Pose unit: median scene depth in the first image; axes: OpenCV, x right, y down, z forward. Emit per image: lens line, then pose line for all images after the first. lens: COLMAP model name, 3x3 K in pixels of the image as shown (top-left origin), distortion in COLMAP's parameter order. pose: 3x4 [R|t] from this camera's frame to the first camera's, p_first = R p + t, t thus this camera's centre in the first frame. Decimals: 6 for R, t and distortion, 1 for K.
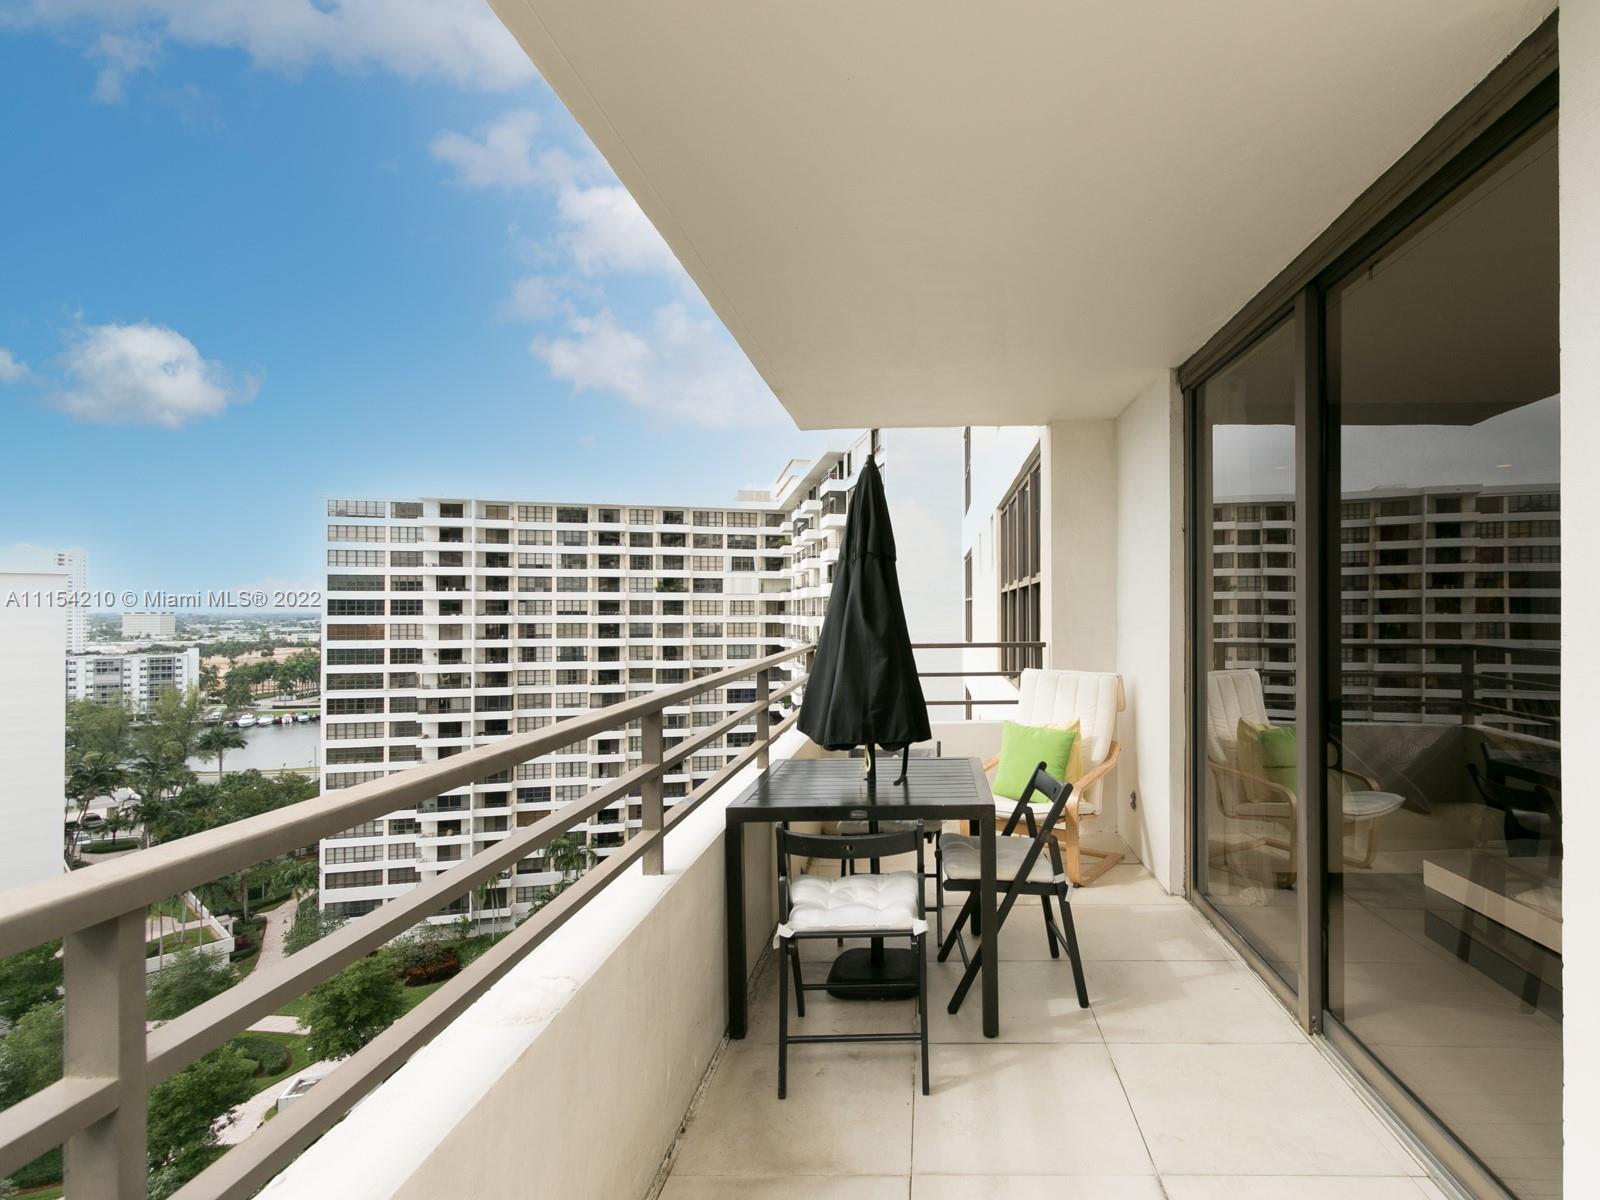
lens RADIAL K [[748.0, 0, 800.9], [0, 748.0, 607.0], [0, 0, 1]] dist [0.008948, 0.000804]
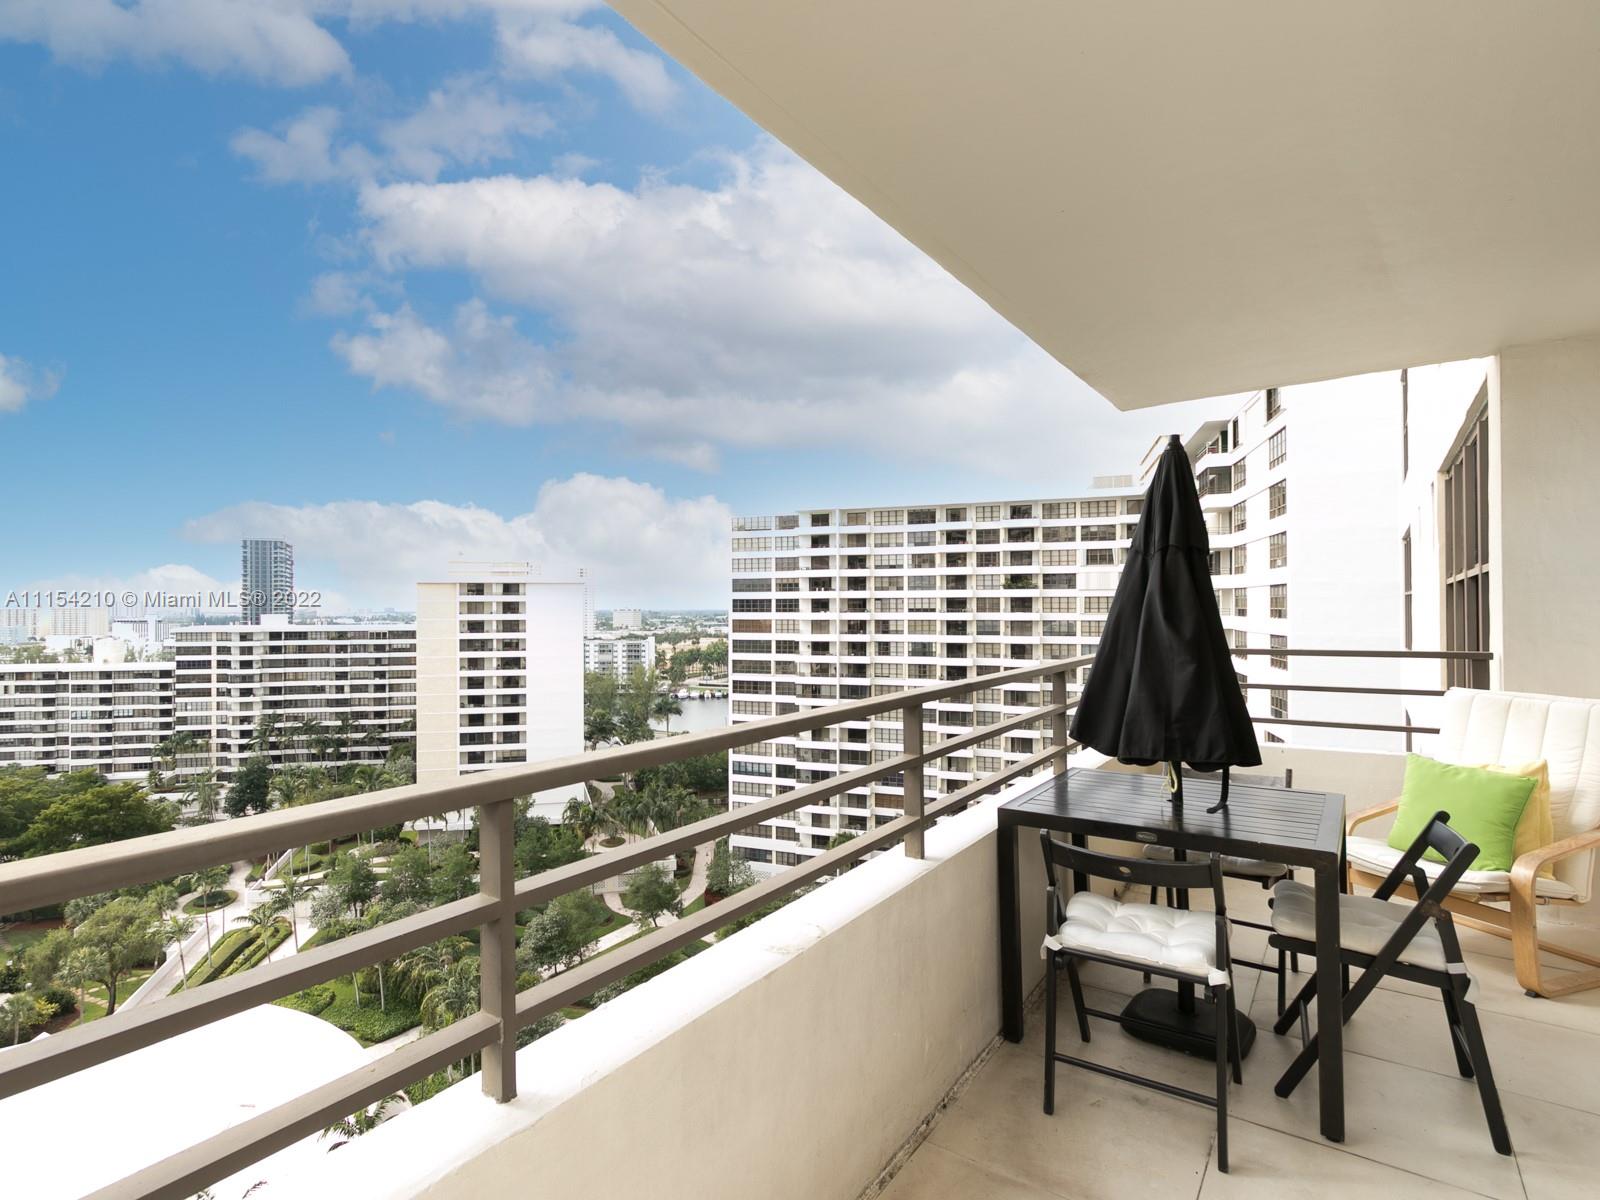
lens RADIAL K [[810.9, 0, 810.7], [0, 810.9, 598.2], [0, 0, 1]] dist [0.009936, -0.003254]
pose [[0.830053, -0.005612, -0.557657, 0.230543], [0.006961, 0.999976, 0.000298, -0.011889], [0.557642, -0.004129, 0.830072, -0.033310]]
